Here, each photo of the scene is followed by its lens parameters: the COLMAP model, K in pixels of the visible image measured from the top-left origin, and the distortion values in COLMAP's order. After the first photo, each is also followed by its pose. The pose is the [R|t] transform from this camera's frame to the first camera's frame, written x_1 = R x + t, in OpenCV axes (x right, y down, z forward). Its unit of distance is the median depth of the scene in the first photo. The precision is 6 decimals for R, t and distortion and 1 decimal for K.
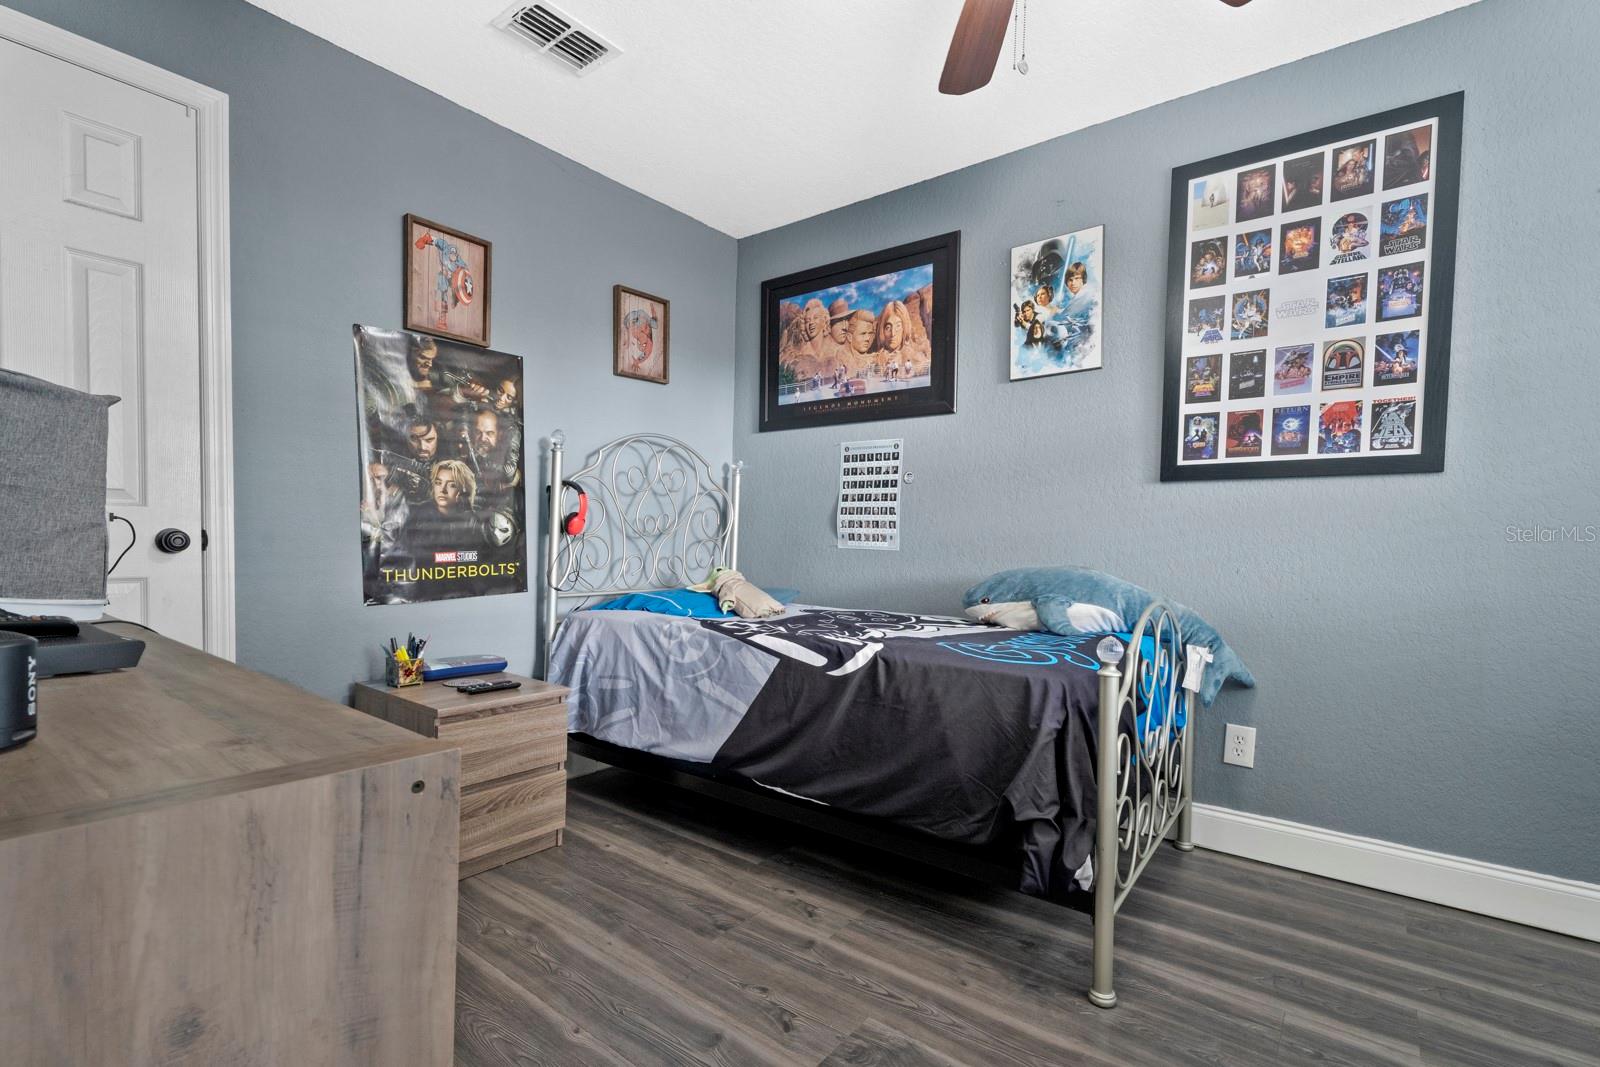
lens RADIAL K [[724.9, 0, 800.0], [0, 724.9, 533.5], [0, 0, 1]] dist [0.000889, -0.000045]
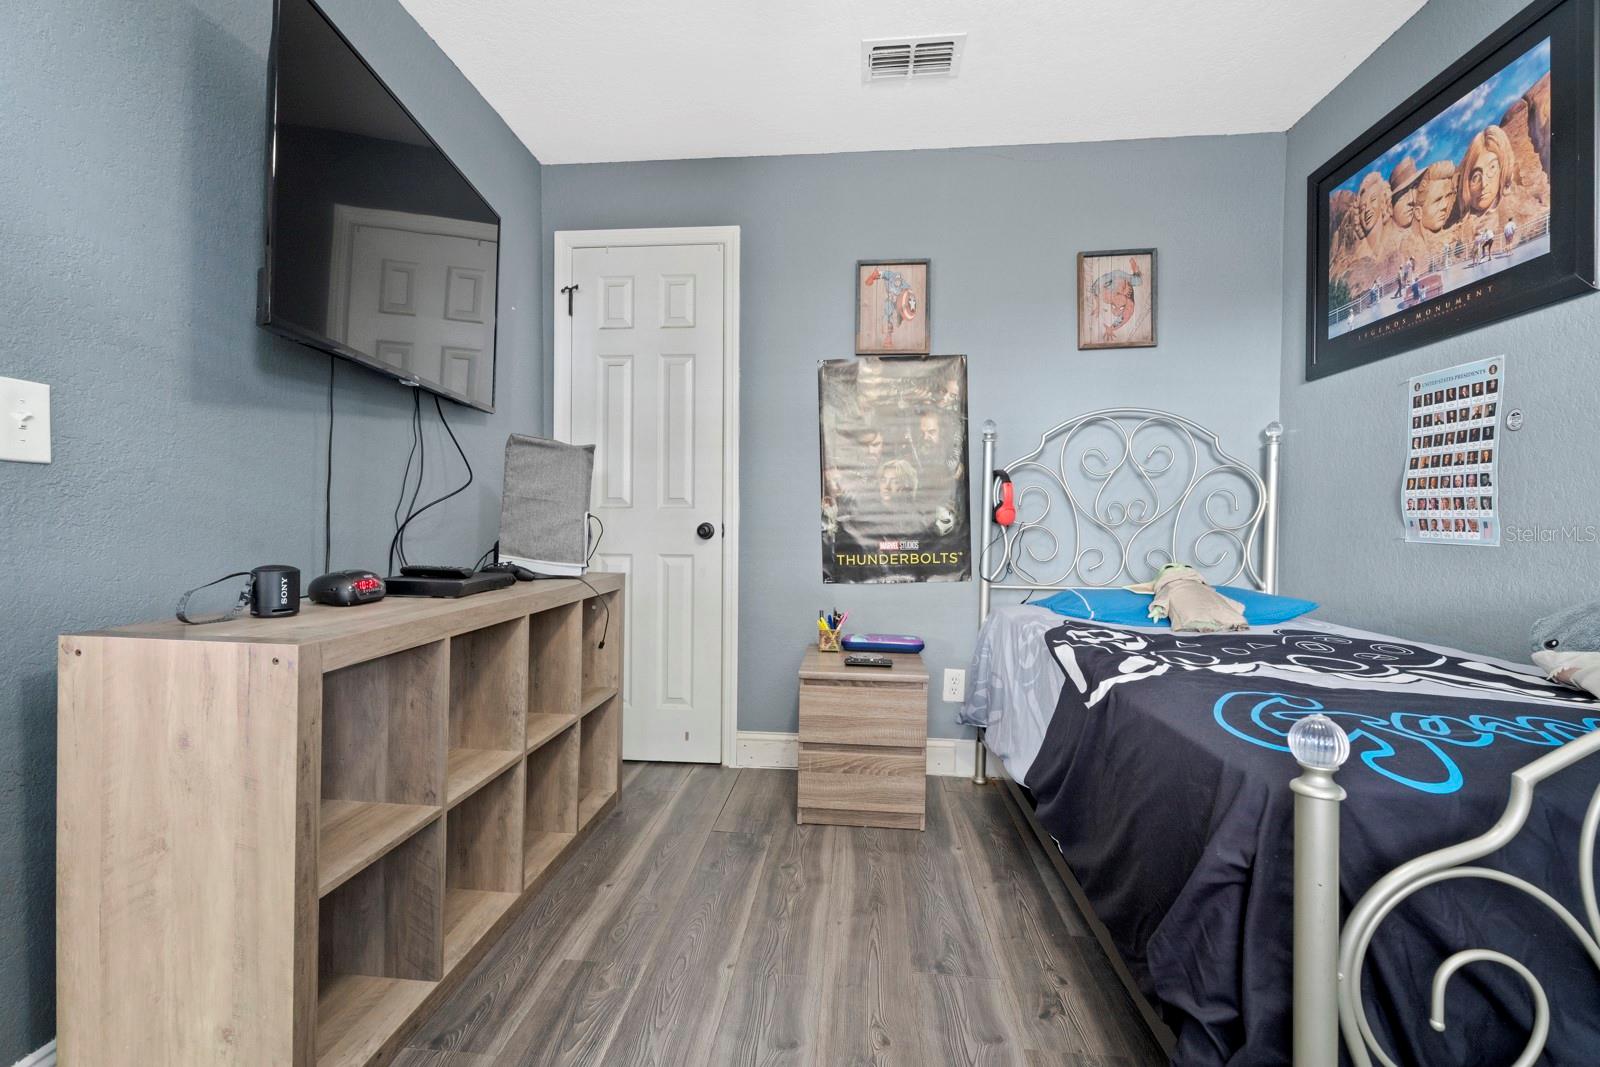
lens RADIAL K [[735.9, 0, 804.7], [0, 735.9, 496.4], [0, 0, 1]] dist [0.001808, -0.000162]
pose [[0.542212, -0.042373, -0.839172, 0.329156], [0.007046, 0.998922, -0.045886, 0.006173], [0.840212, 0.018967, 0.541926, 0.208278]]
